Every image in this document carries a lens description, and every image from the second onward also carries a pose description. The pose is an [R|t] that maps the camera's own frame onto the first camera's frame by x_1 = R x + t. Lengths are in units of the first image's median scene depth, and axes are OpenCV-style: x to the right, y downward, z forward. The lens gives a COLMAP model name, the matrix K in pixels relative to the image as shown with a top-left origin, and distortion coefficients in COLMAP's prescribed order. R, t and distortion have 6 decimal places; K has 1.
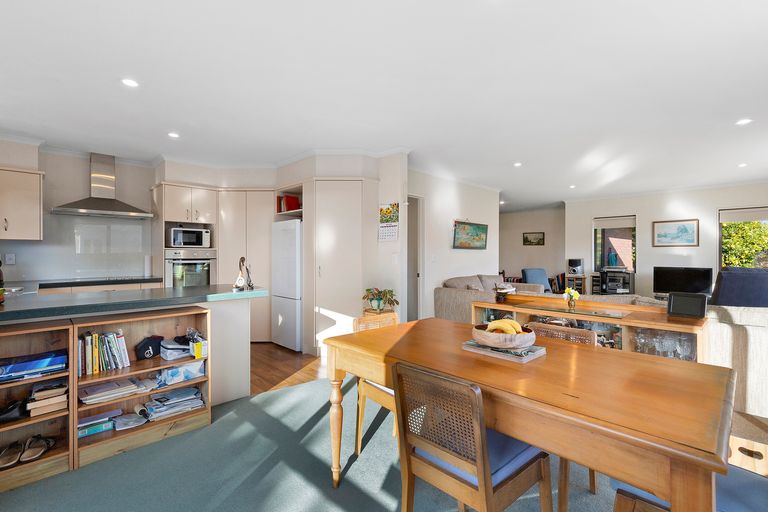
lens RADIAL K [[357.1, 0, 384.3], [0, 357.1, 256.0], [0, 0, 1]] dist [0.005748, -0.000152]
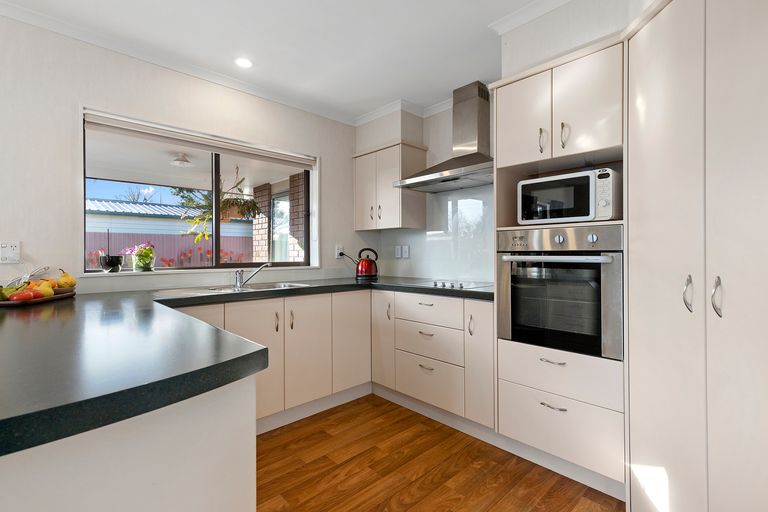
lens RADIAL K [[357.1, 0, 384.3], [0, 357.1, 256.2], [0, 0, 1]] dist [0.005748, -0.000152]
pose [[-0.001286, 0.009762, -0.999952, -0.145891], [0.001921, 0.999951, 0.009759, 0.008957], [0.999997, -0.001908, -0.001305, 0.809931]]
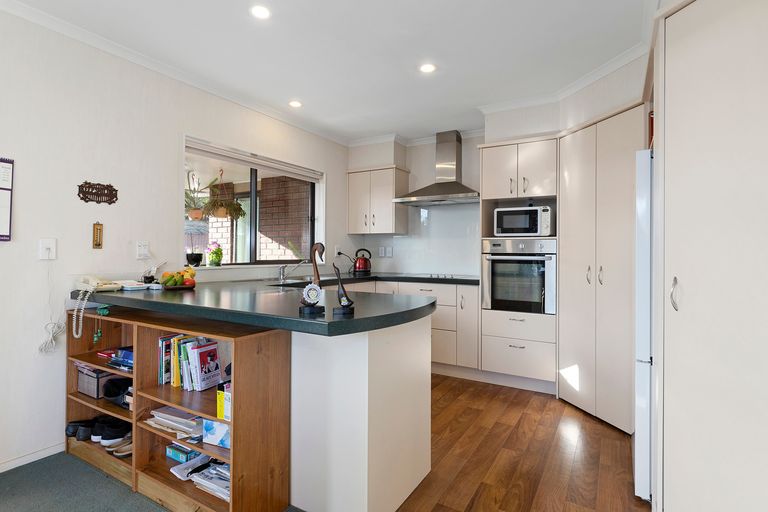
lens RADIAL K [[391.2, 0, 384.7], [0, 391.2, 256.6], [0, 0, 1]] dist [-0.006686, -0.001419]
pose [[0.264647, 0.014069, -0.964243, 0.081754], [-0.008285, 0.999890, 0.012315, 0.006751], [0.964310, 0.004730, 0.264735, 0.575302]]
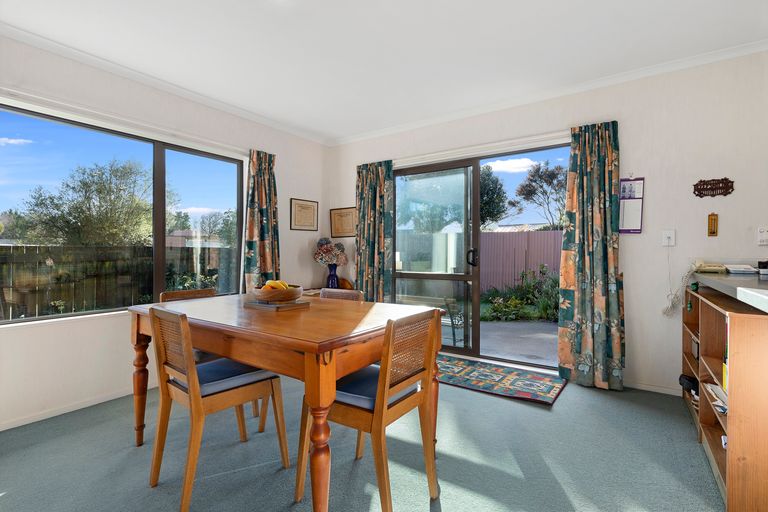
lens RADIAL K [[370.9, 0, 391.2], [0, 370.9, 252.5], [0, 0, 1]] dist [-0.002831, -0.000916]
pose [[-0.977656, 0.008265, -0.210051, 0.080180], [0.009019, 0.999956, -0.002632, 0.027335], [0.210020, -0.004467, -0.977687, 0.789203]]
